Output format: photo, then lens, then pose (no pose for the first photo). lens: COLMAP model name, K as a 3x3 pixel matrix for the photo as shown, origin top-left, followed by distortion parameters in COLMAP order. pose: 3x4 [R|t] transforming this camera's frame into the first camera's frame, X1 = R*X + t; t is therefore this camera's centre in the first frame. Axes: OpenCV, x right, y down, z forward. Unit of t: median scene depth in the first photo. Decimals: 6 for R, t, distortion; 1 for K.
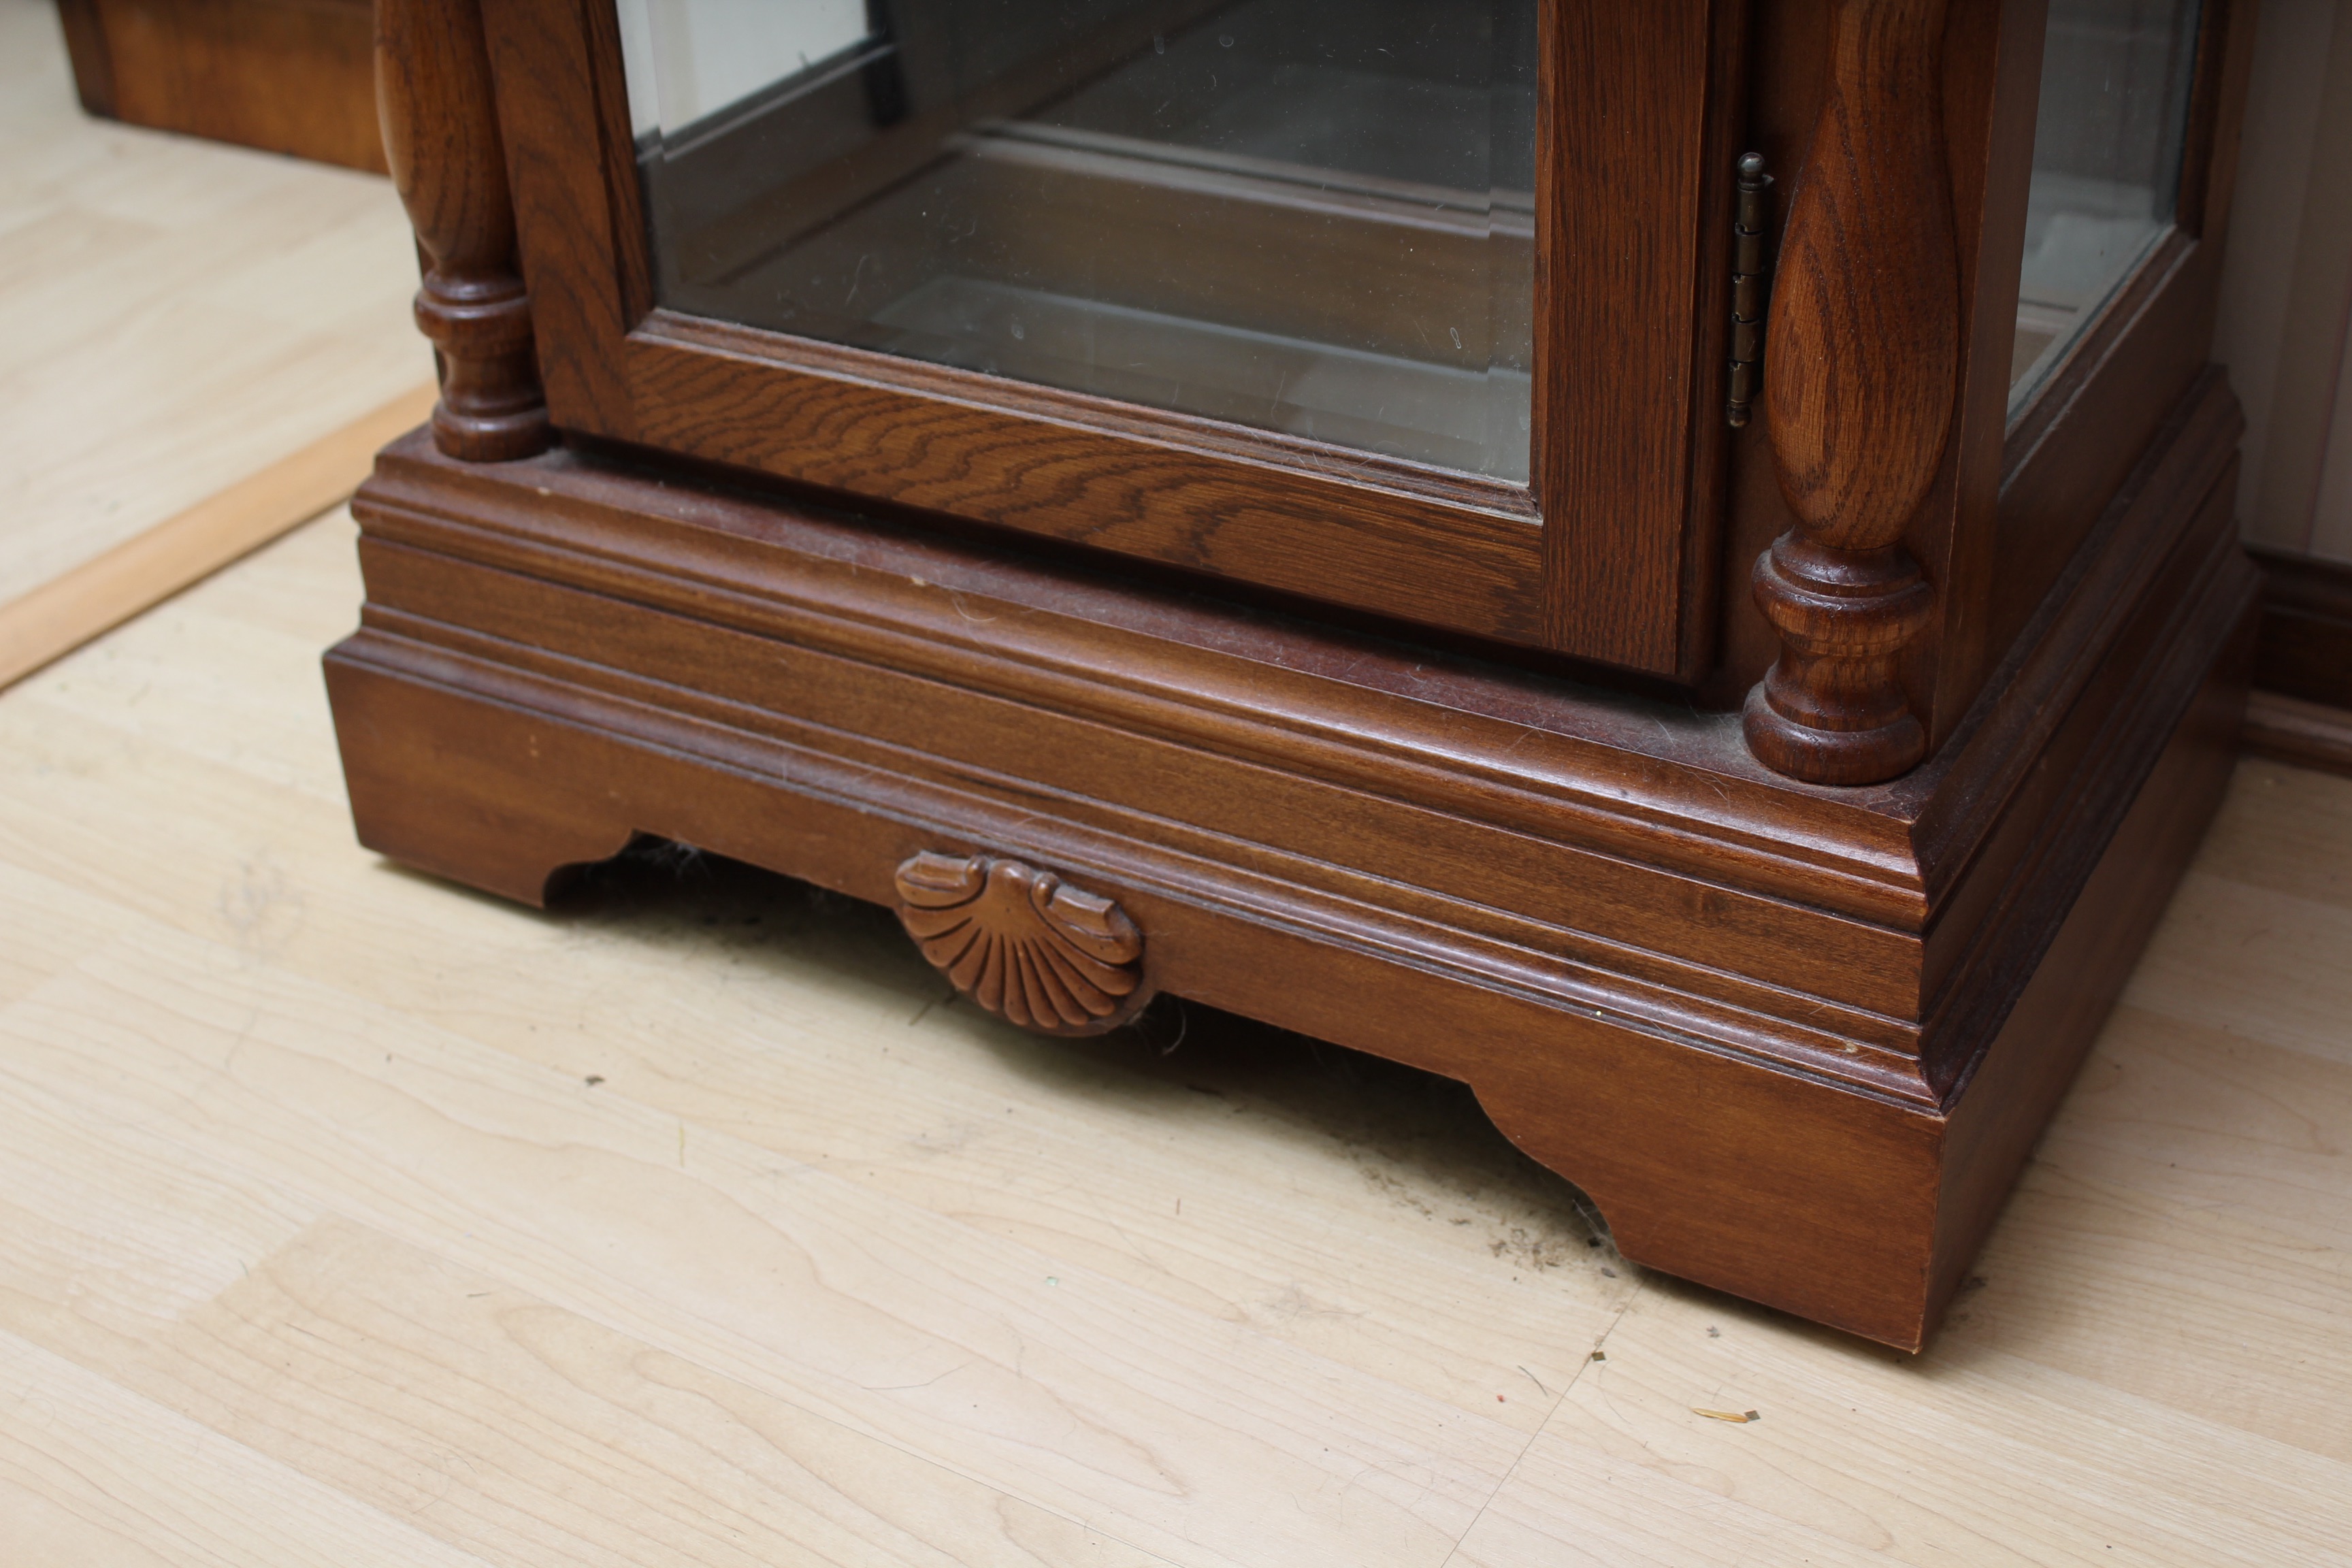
lens RADIAL K [[3026.4, 0, 1245.4], [0, 3026.4, 784.1], [0, 0, 1]] dist [-0.022595, 0.016783]
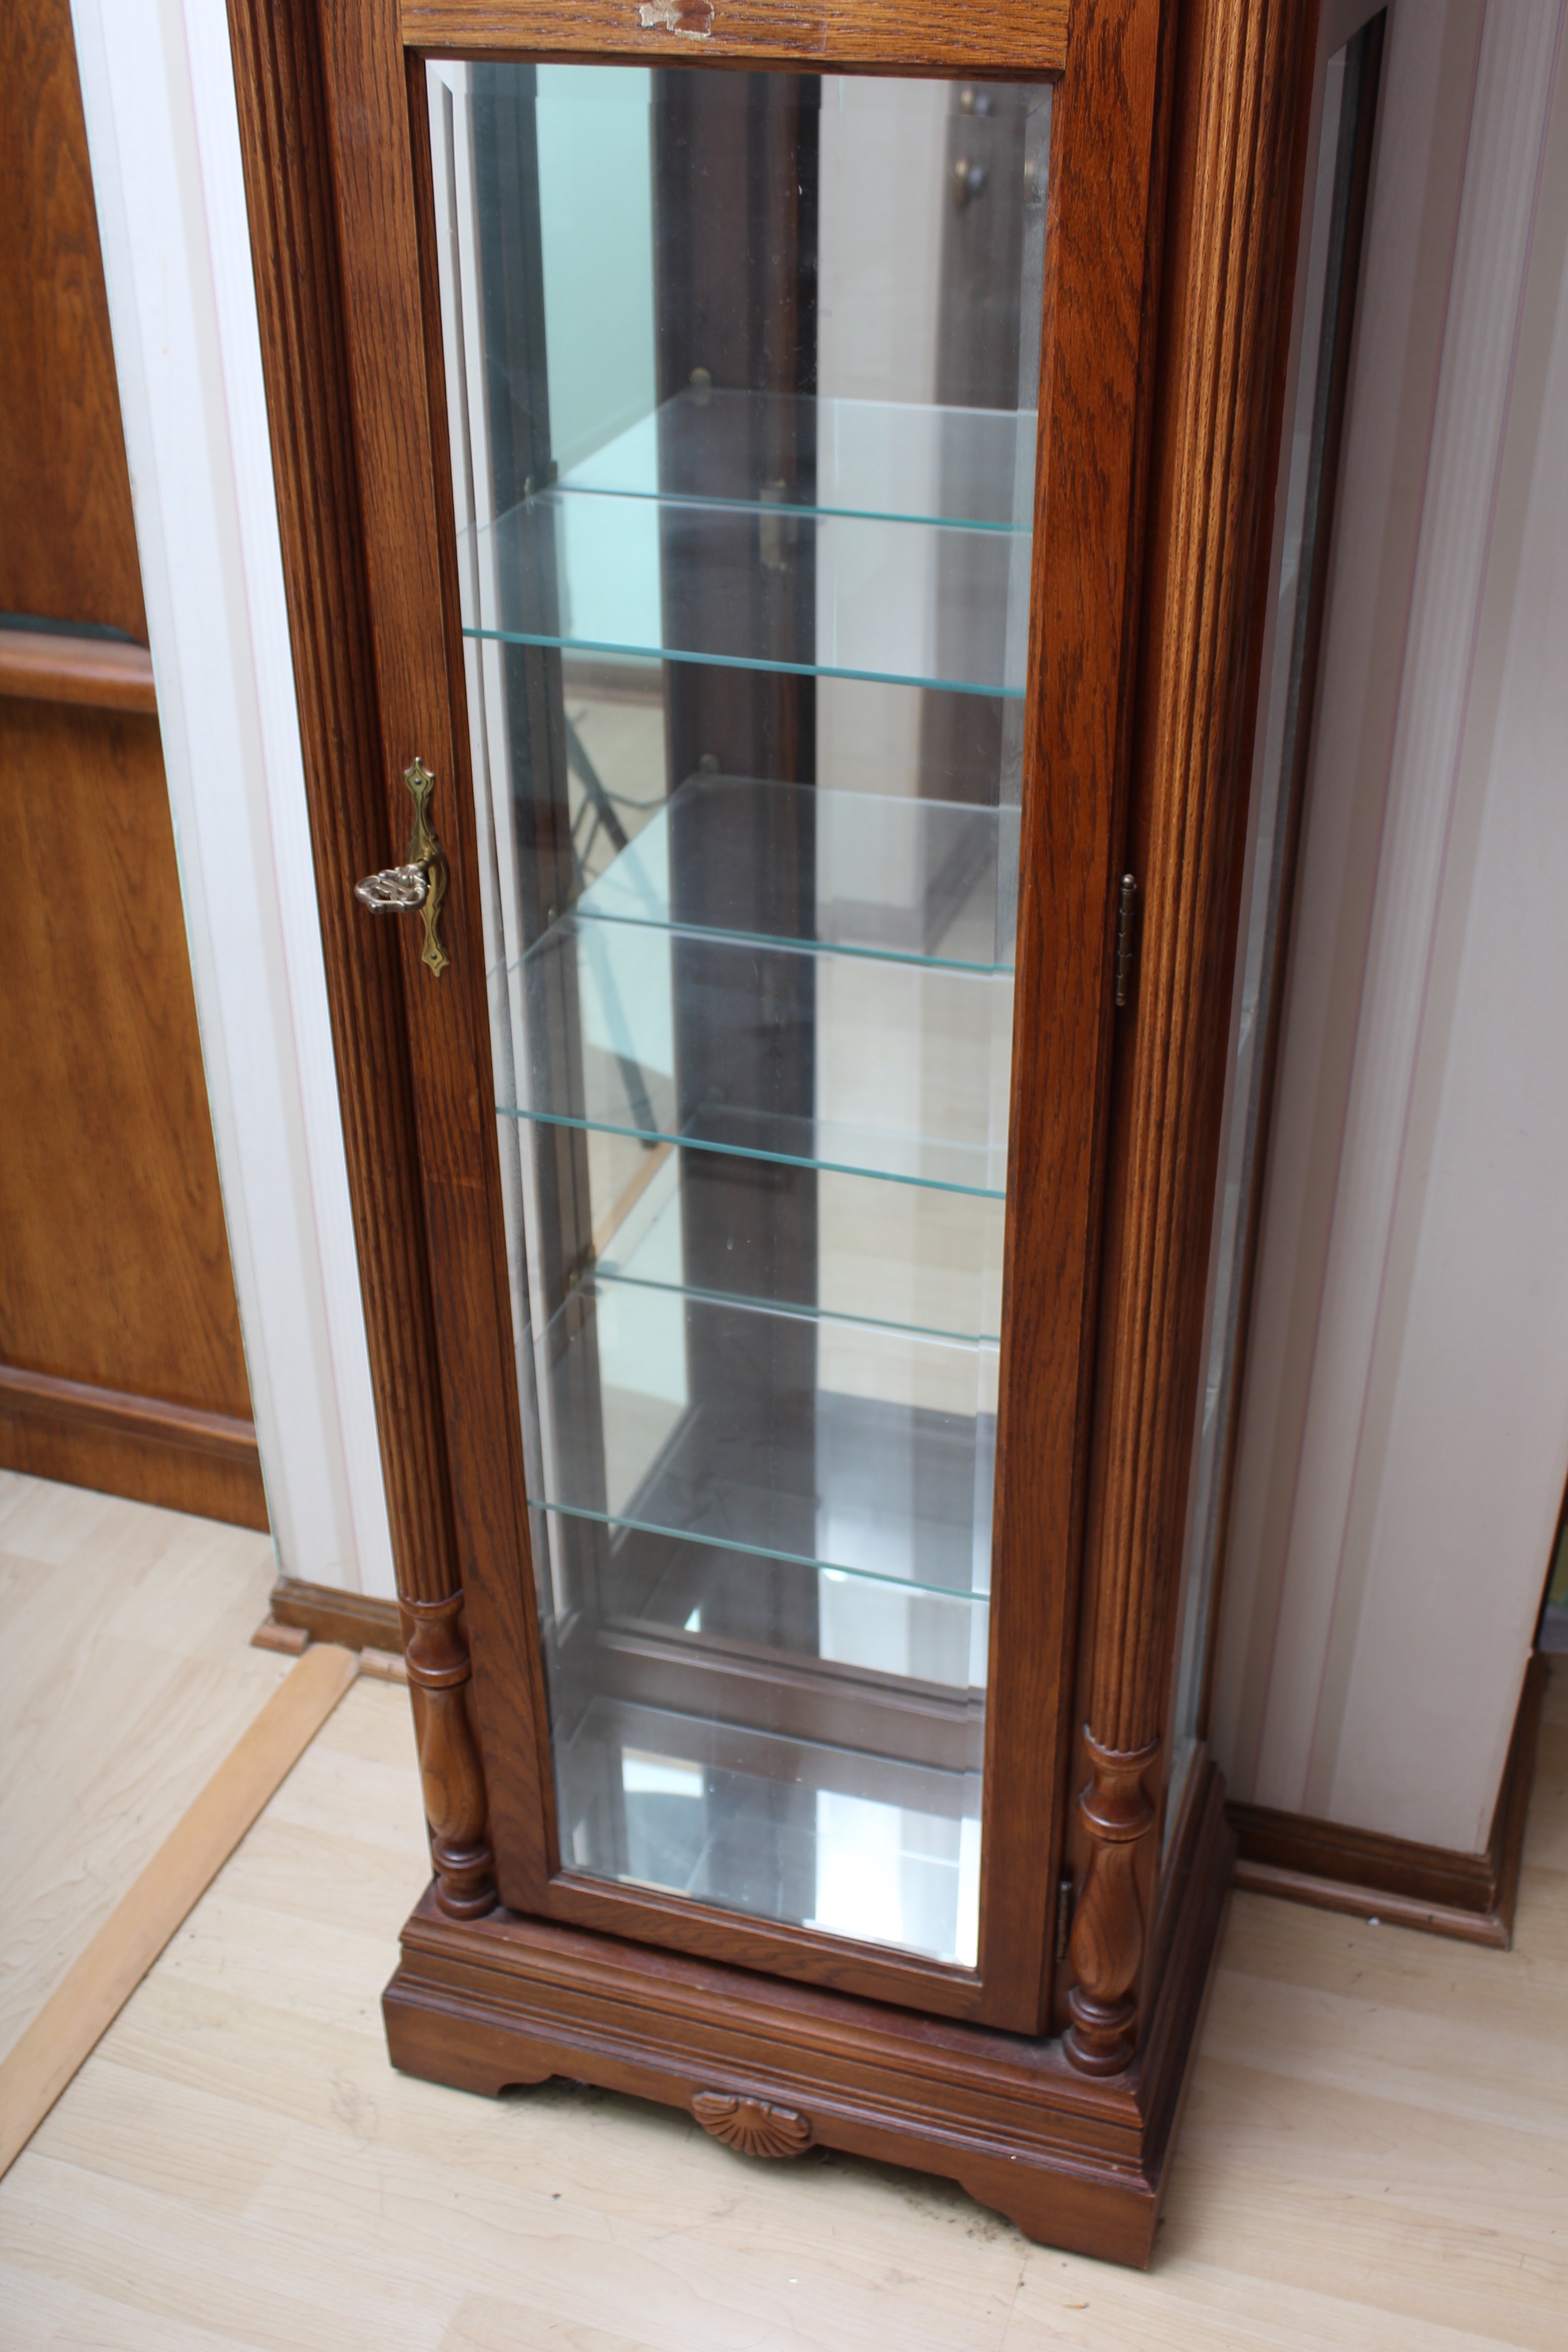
lens RADIAL K [[2548.4, 0, 784.0], [0, 2548.4, 1176.0], [0, 0, 1]] dist [-0.023505, -0.021768]
pose [[0.977616, -0.095467, 0.187492, -0.359000], [0.091336, 0.995351, 0.030568, -0.758240], [-0.189538, -0.012759, 0.981790, -0.949101]]
